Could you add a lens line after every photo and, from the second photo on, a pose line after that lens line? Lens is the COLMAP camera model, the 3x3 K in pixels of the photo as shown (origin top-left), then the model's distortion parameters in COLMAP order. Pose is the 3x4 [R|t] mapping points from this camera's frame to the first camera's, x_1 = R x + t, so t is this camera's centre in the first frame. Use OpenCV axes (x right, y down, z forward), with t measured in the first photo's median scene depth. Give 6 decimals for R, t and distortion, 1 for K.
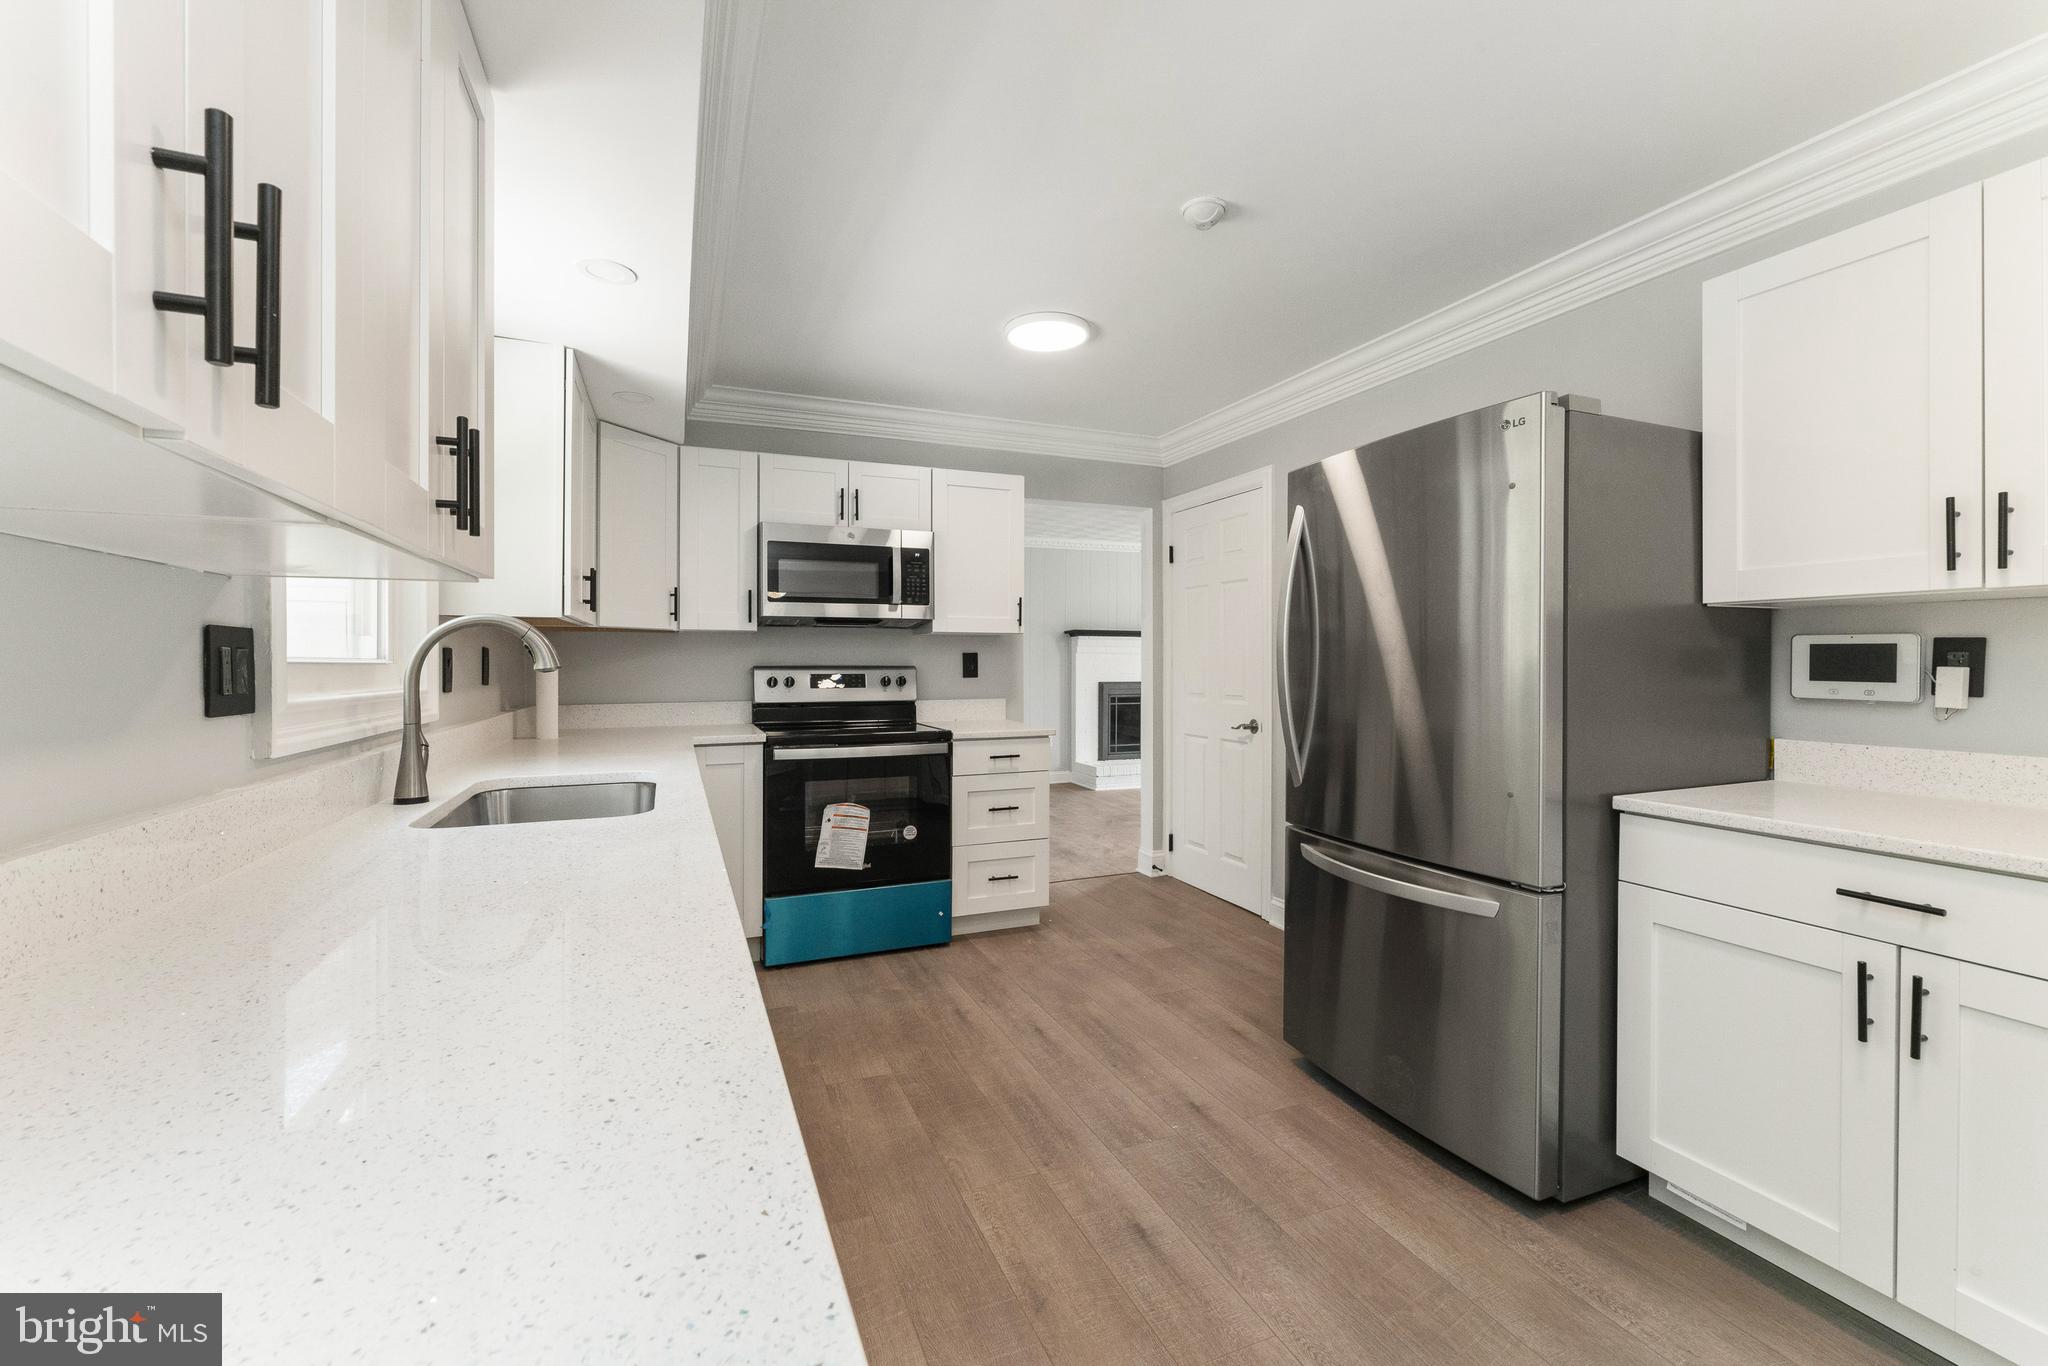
lens RADIAL K [[841.0, 0, 1024.1], [0, 841.0, 663.5], [0, 0, 1]] dist [0.001714, 0.000059]
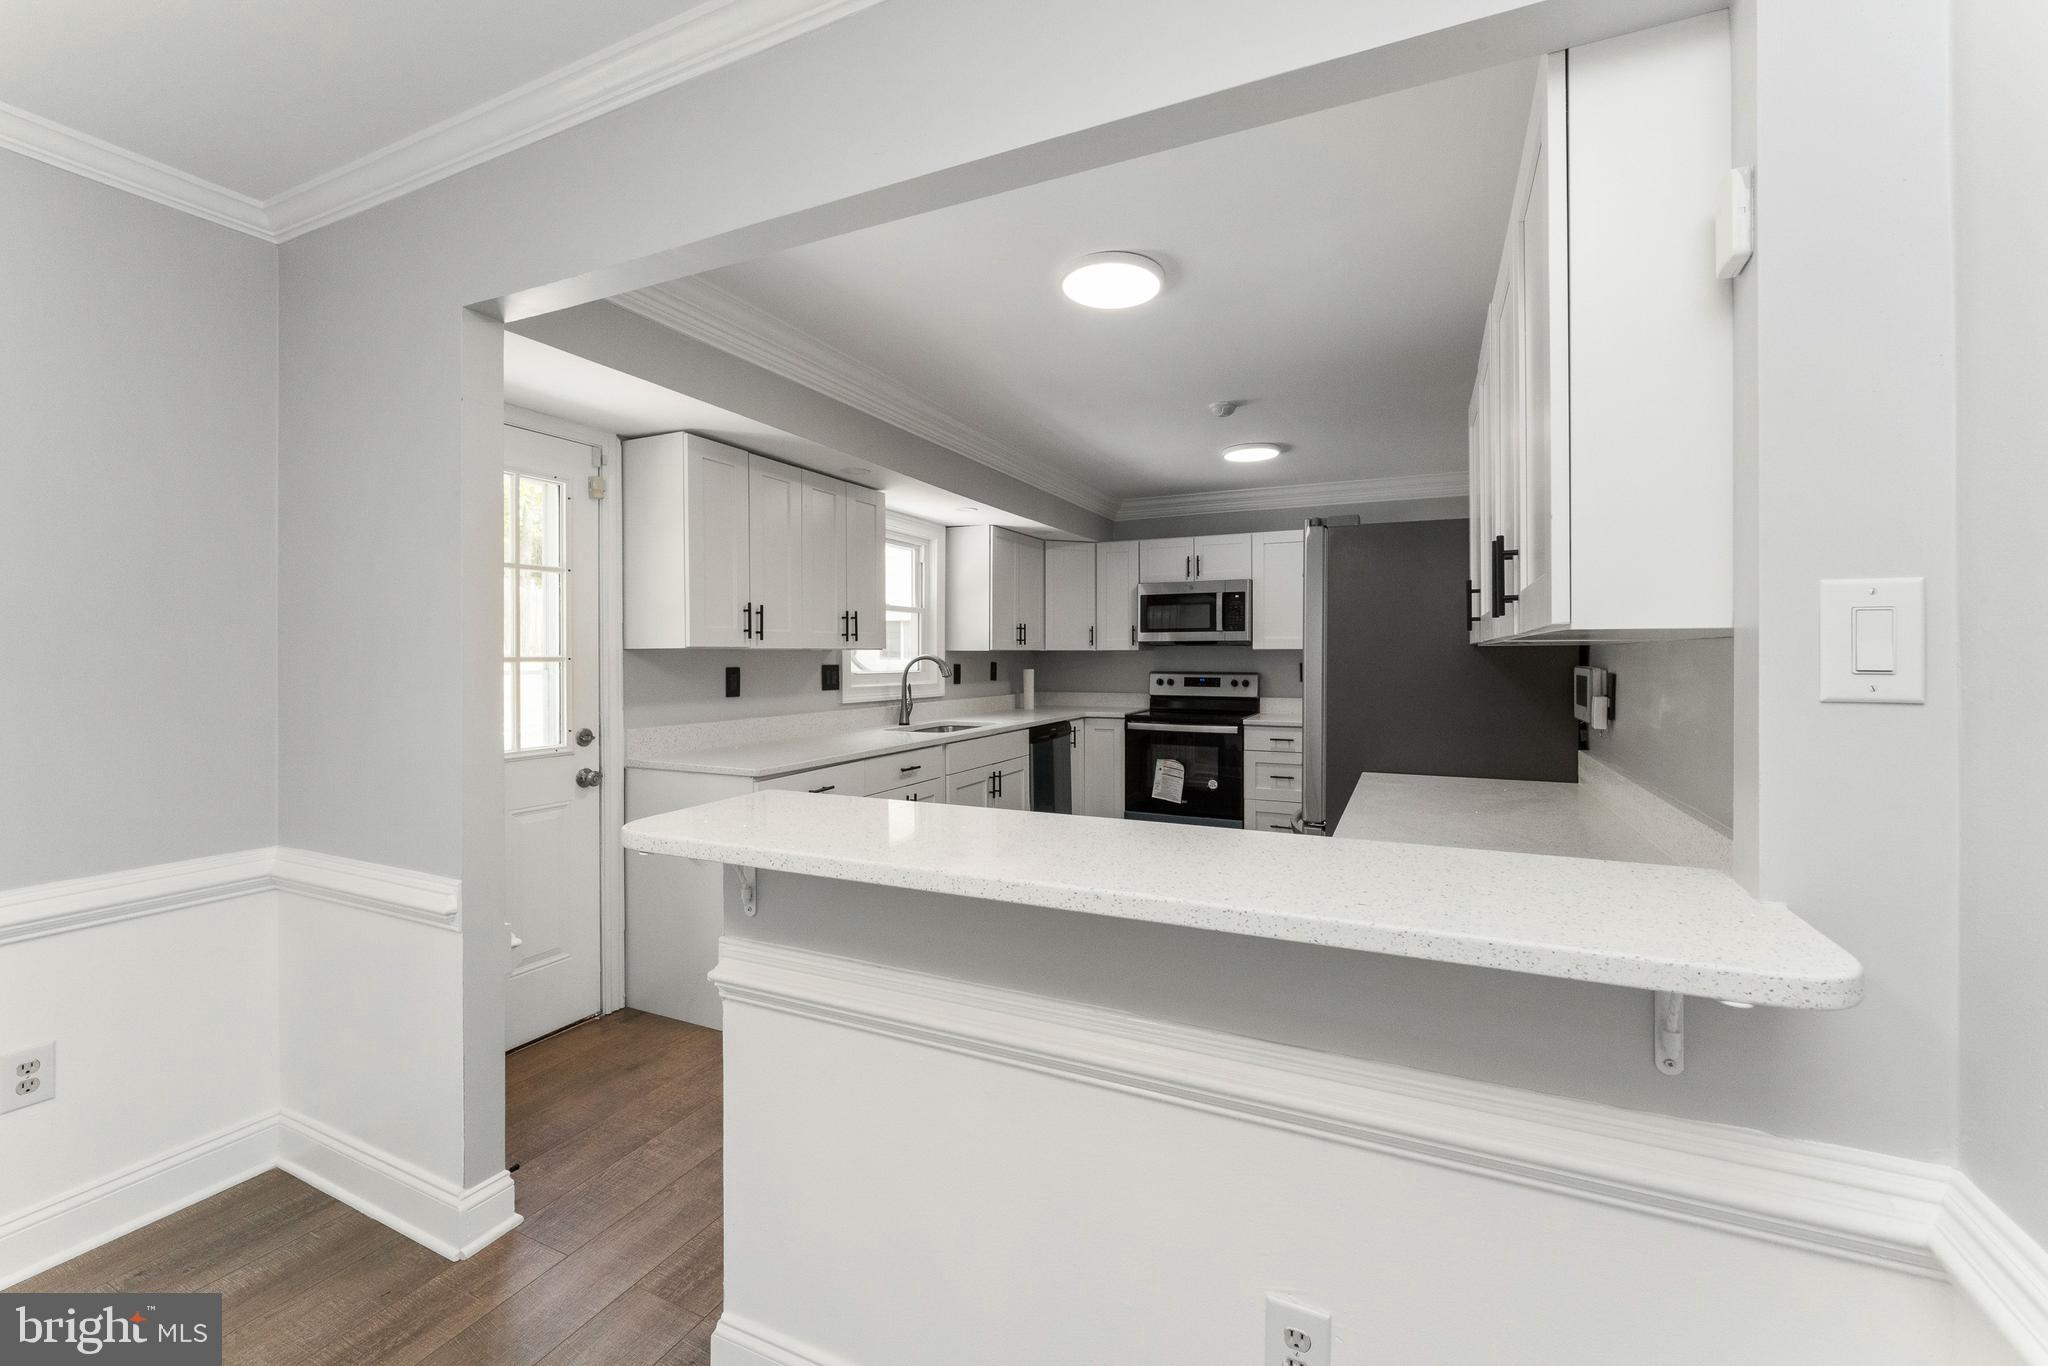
lens RADIAL K [[836.6, 0, 1025.4], [0, 836.6, 650.9], [0, 0, 1]] dist [0.000133, -0.000001]
pose [[0.670712, -0.003374, -0.741710, 0.738206], [-0.001226, 0.999983, -0.005657, -0.028341], [0.741717, 0.004704, 0.670697, -0.249159]]
